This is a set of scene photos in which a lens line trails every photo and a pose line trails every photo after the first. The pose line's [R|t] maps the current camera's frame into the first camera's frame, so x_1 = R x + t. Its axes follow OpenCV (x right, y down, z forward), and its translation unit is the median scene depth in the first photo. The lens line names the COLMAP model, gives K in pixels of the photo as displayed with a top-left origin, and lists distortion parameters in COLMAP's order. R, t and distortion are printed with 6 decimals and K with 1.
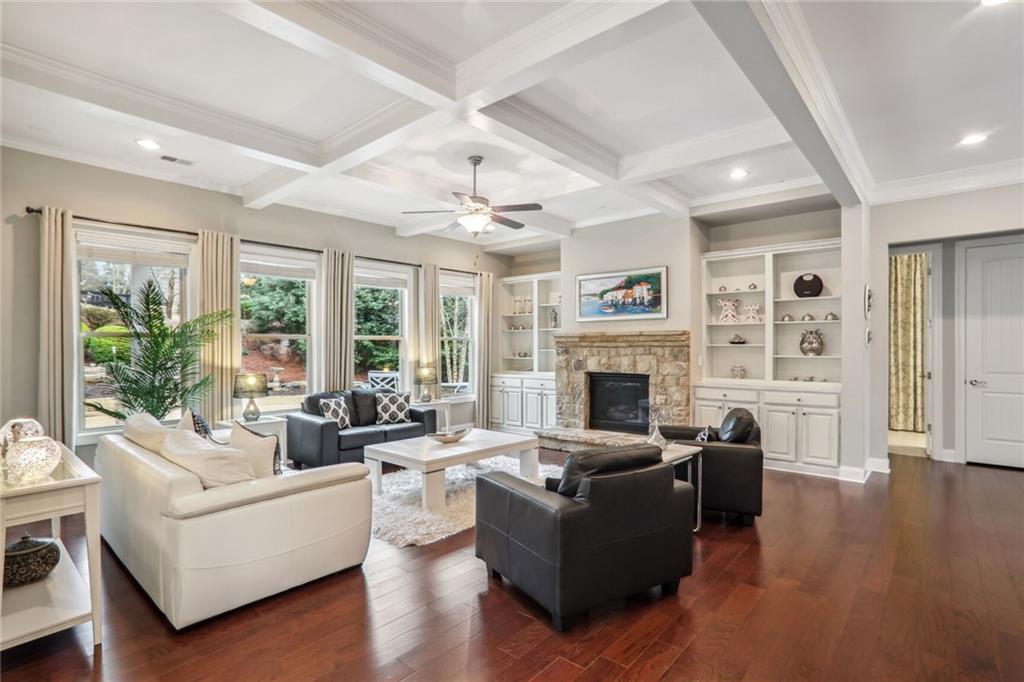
lens RADIAL K [[504.9, 0, 503.1], [0, 504.9, 345.6], [0, 0, 1]] dist [-0.048676, 0.025309]
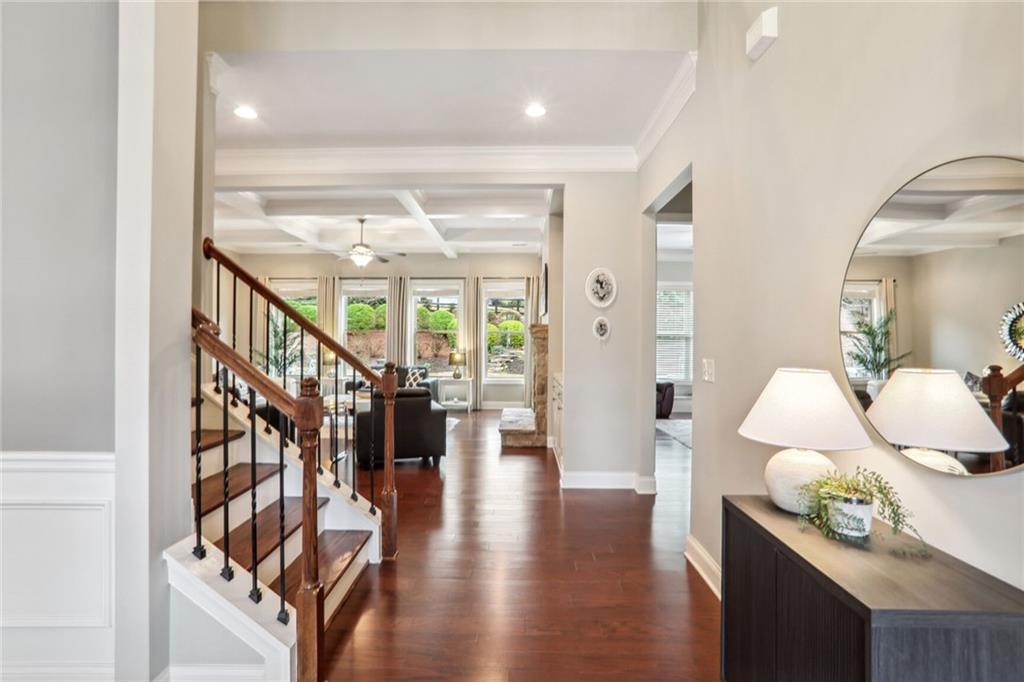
lens RADIAL K [[504.9, 0, 507.5], [0, 504.9, 336.3], [0, 0, 1]] dist [-0.048676, 0.025309]
pose [[0.660991, 0.001743, -0.750392, 1.017983], [-0.004805, 0.999987, -0.001910, -0.001310], [0.750379, 0.004869, 0.660990, 0.212353]]
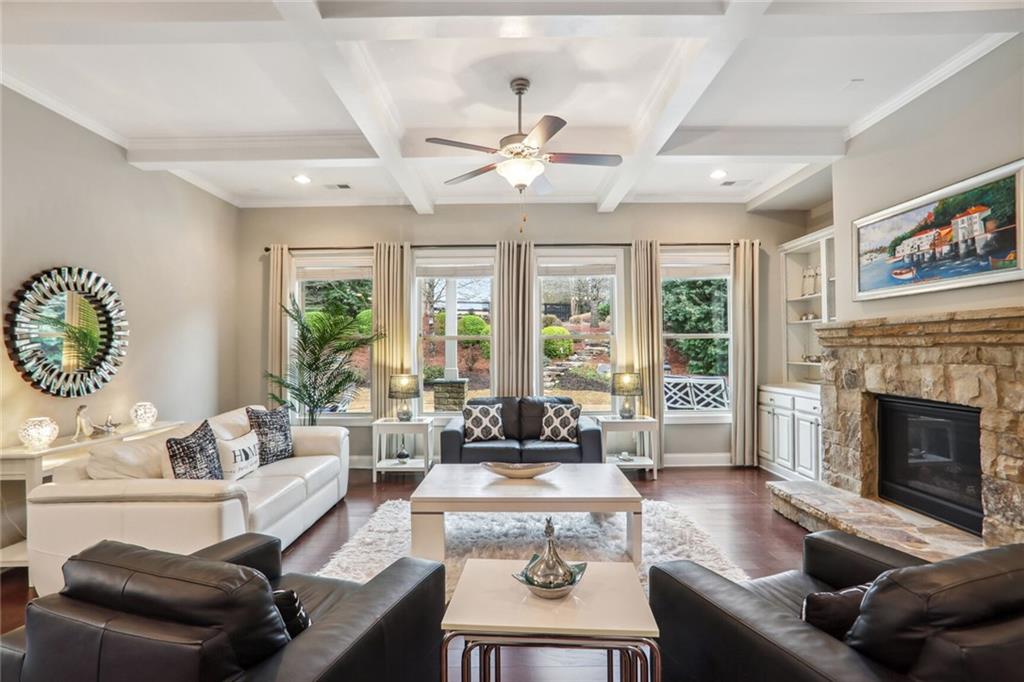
lens RADIAL K [[504.9, 0, 504.4], [0, 504.9, 338.1], [0, 0, 1]] dist [-0.048676, 0.025309]
pose [[0.666510, -0.017488, -0.745291, 0.318606], [0.007313, 0.999830, -0.016920, -0.000008], [0.745460, 0.005827, 0.666525, 0.363680]]
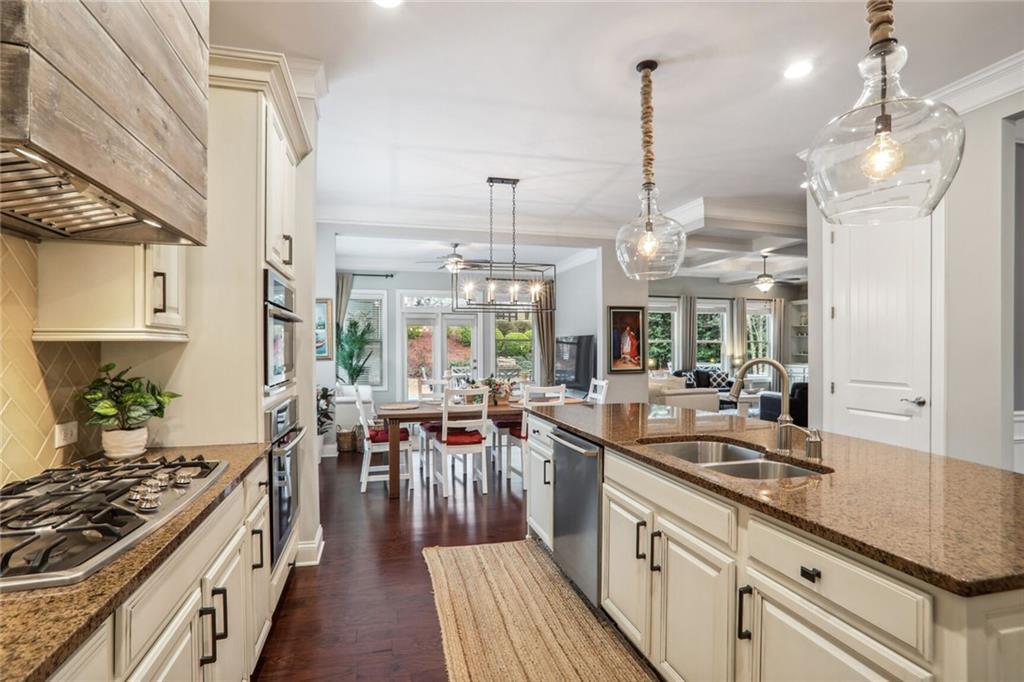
lens RADIAL K [[504.9, 0, 504.3], [0, 504.9, 343.2], [0, 0, 1]] dist [-0.048676, 0.025309]
pose [[0.838638, 0.002171, -0.544684, 0.115759], [-0.004232, 0.999988, -0.002530, -0.002626], [0.544672, 0.004426, 0.838637, -0.921393]]
